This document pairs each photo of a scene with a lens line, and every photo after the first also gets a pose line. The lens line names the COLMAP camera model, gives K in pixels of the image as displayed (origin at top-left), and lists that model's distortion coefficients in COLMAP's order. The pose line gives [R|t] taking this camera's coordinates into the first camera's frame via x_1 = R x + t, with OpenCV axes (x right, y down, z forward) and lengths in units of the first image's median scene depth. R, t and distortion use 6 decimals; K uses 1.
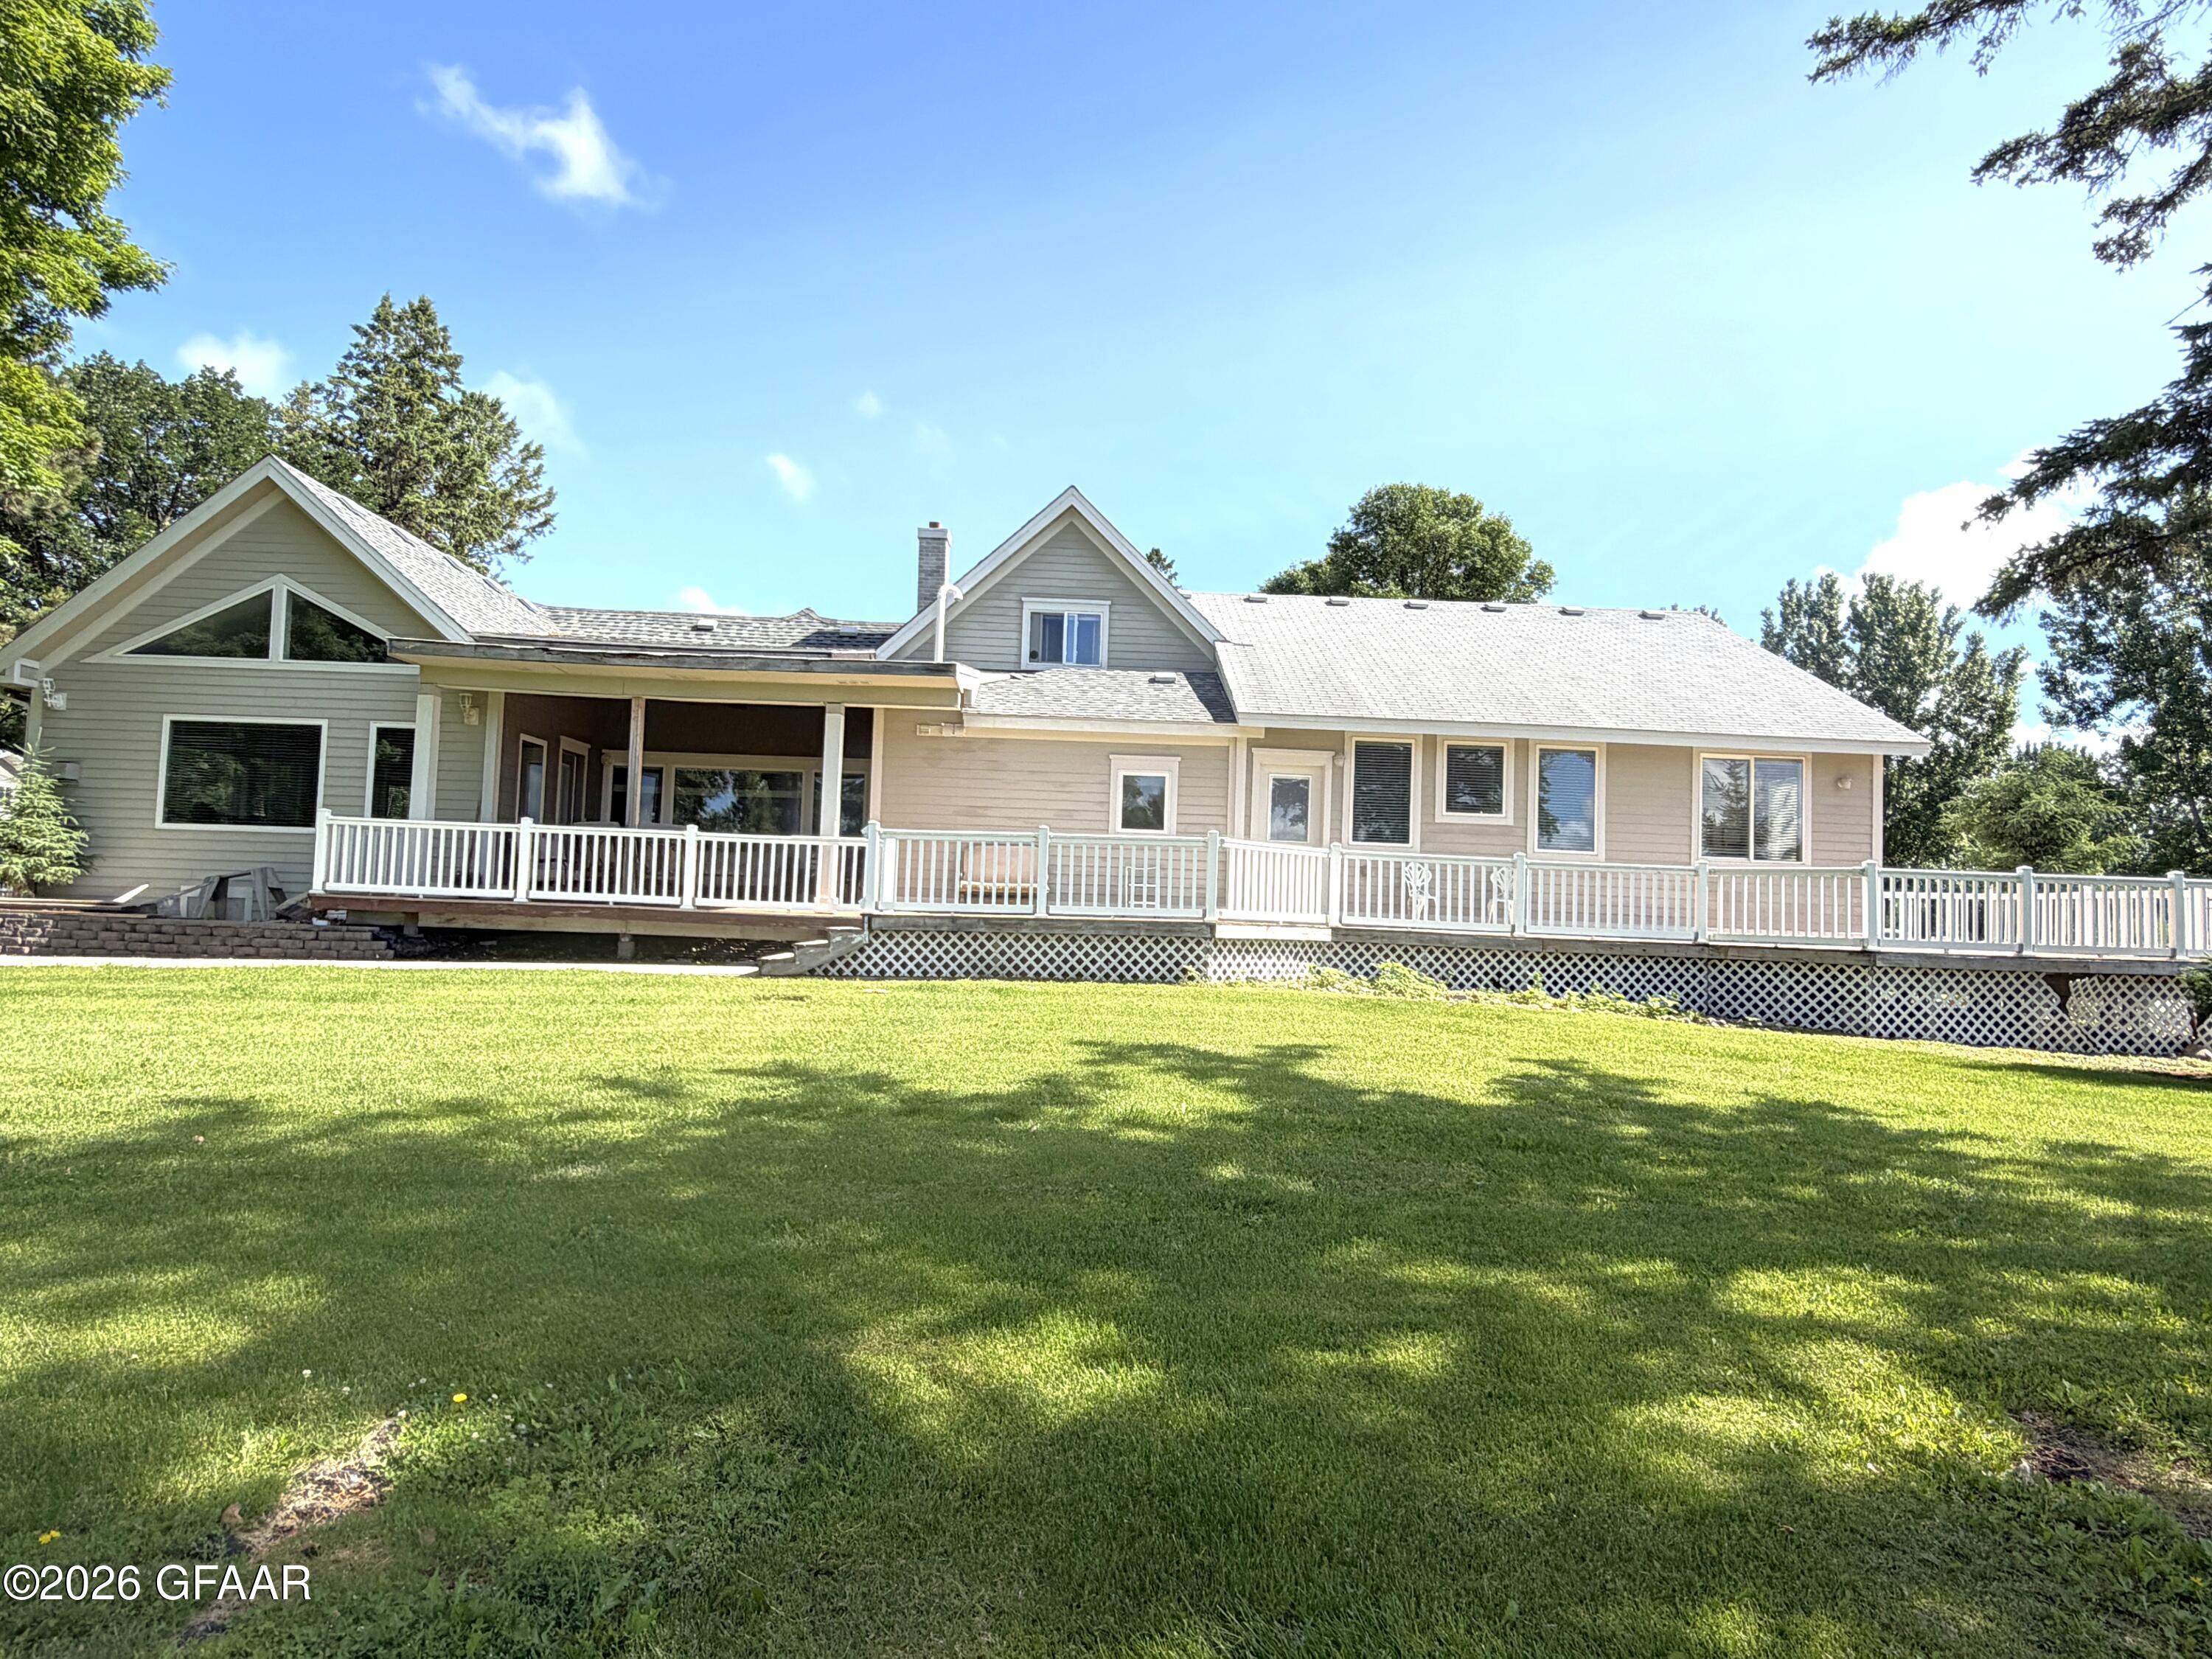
lens RADIAL K [[1278.9, 0, 1106.0], [0, 1278.9, 829.5], [0, 0, 1]] dist [0.002592, -0.000140]
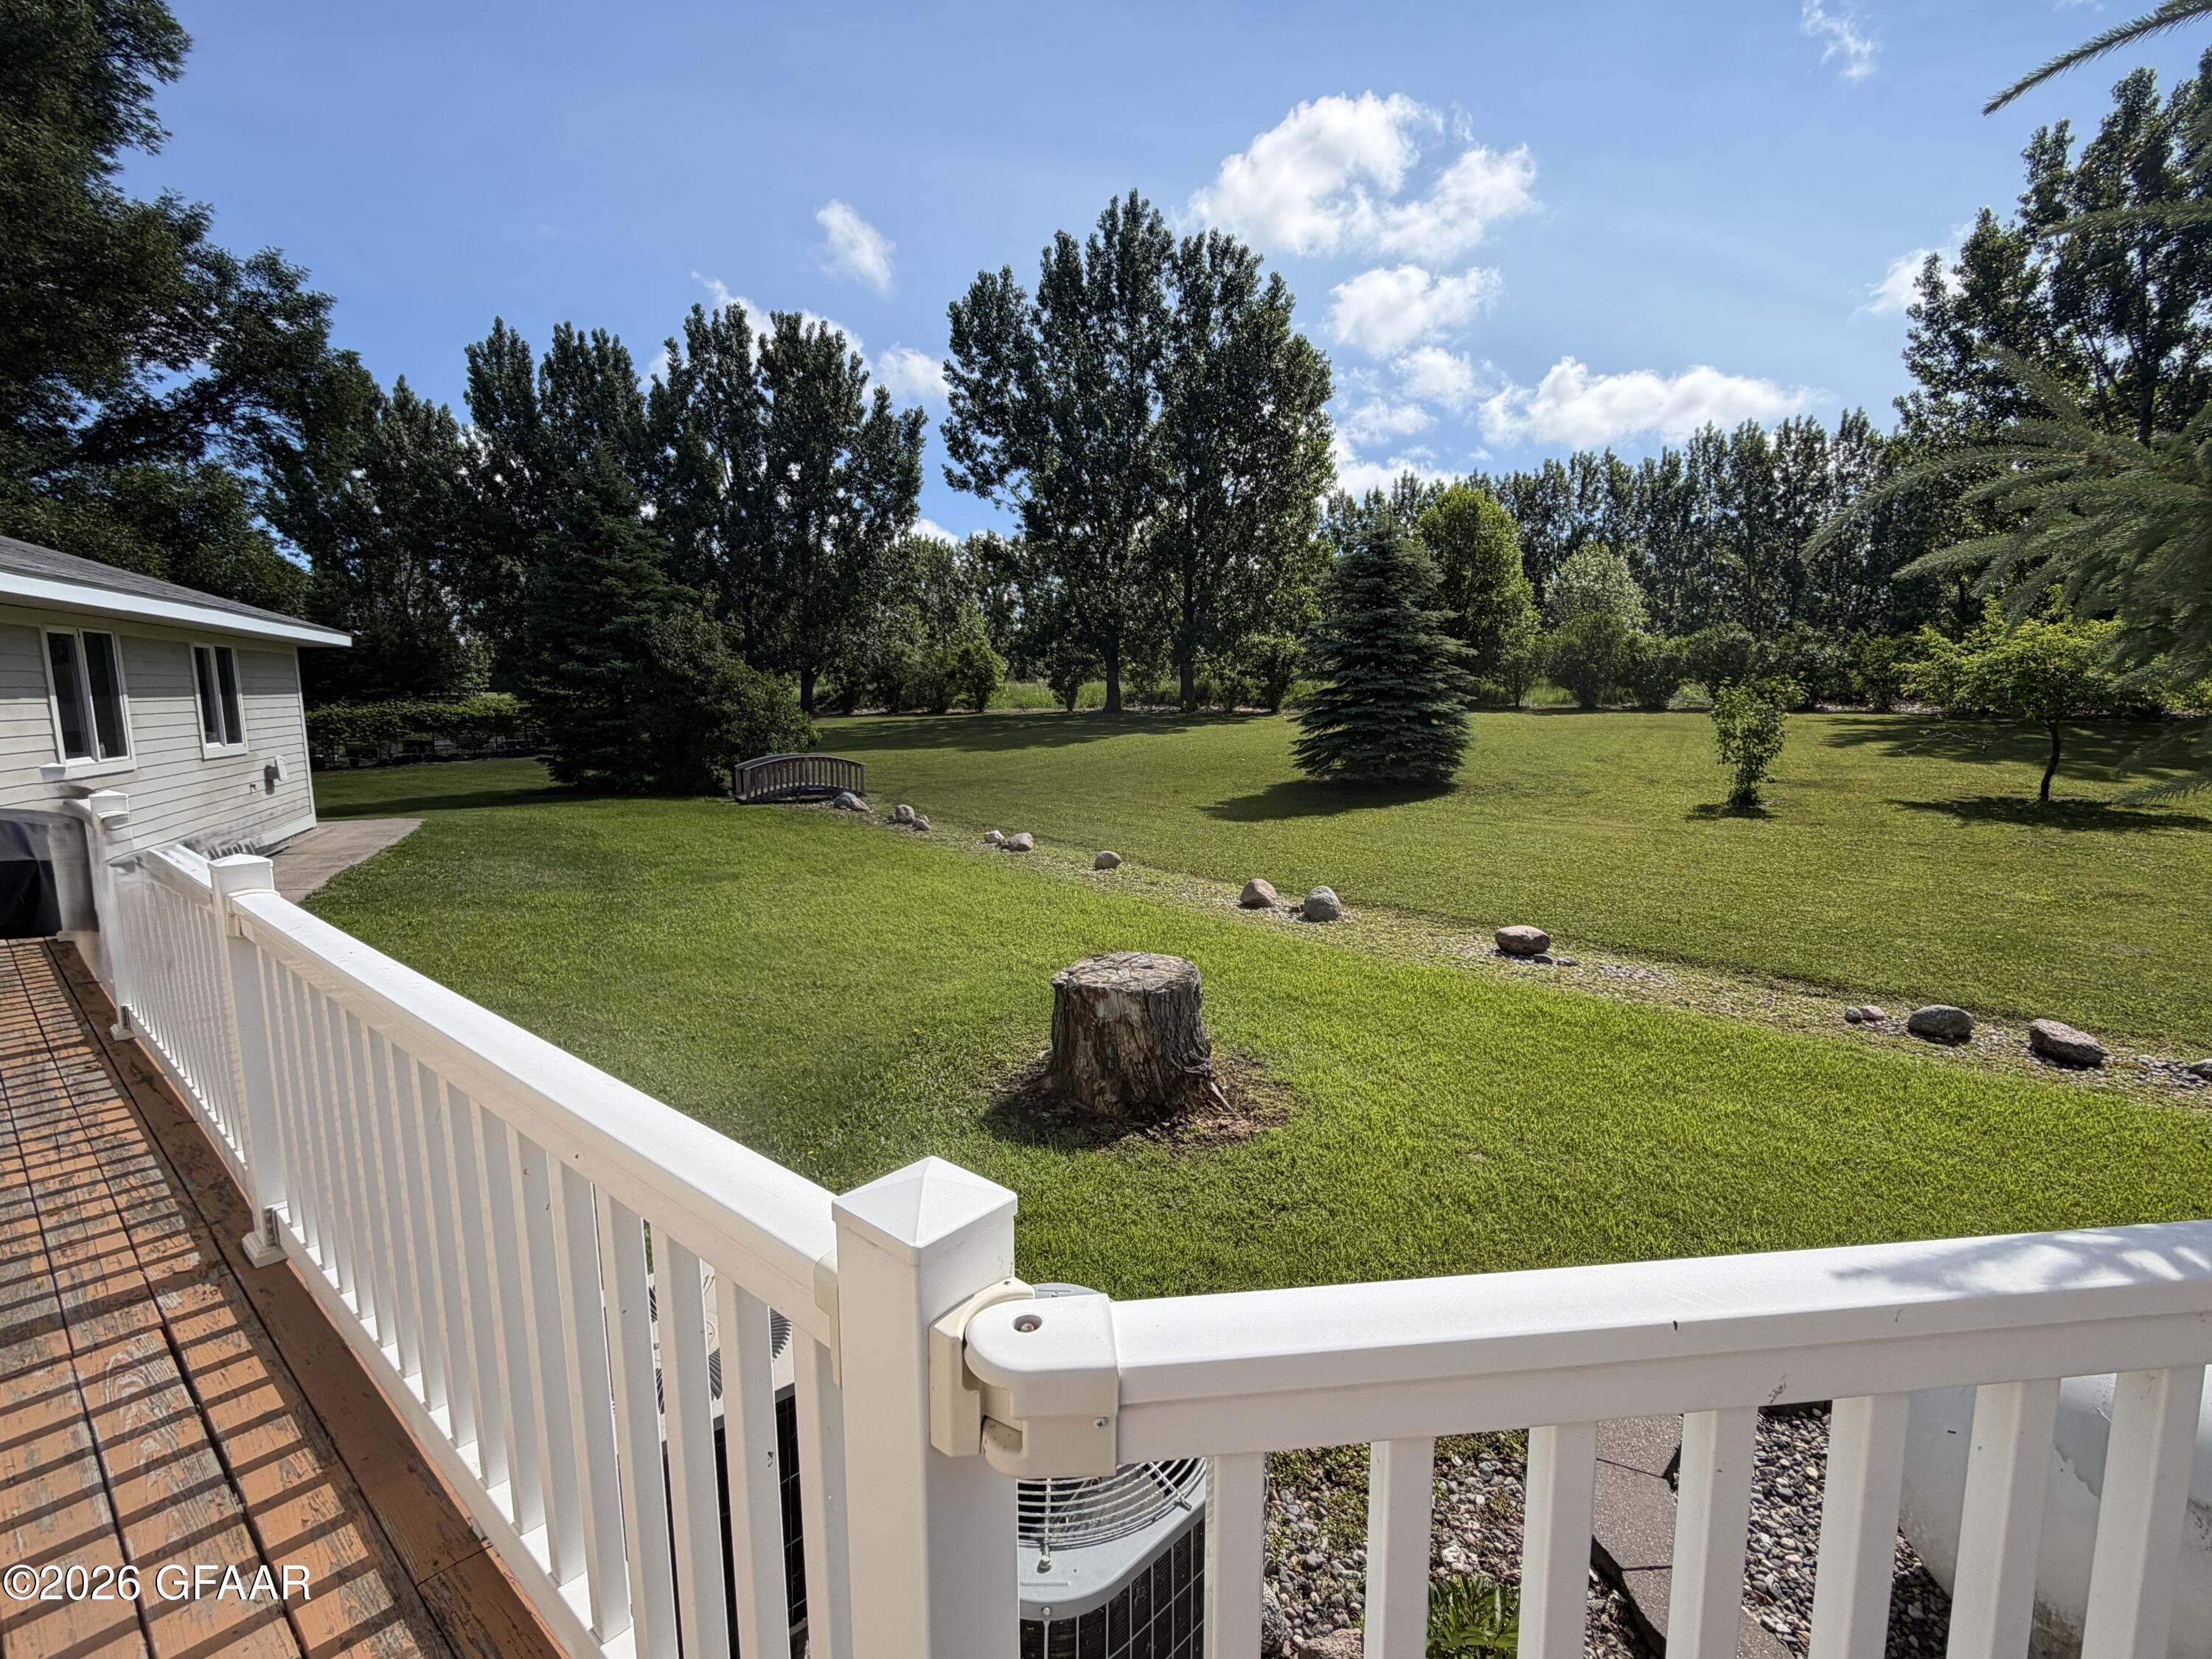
lens RADIAL K [[1042.0, 0, 1106.0], [0, 1042.0, 829.5], [0, 0, 1]] dist [0.002344, 0.000601]
pose [[0.679866, -0.145238, 0.718810, 0.189218], [-0.008445, 0.978576, 0.205712, 0.005912], [-0.733288, -0.145927, 0.664074, 0.316979]]
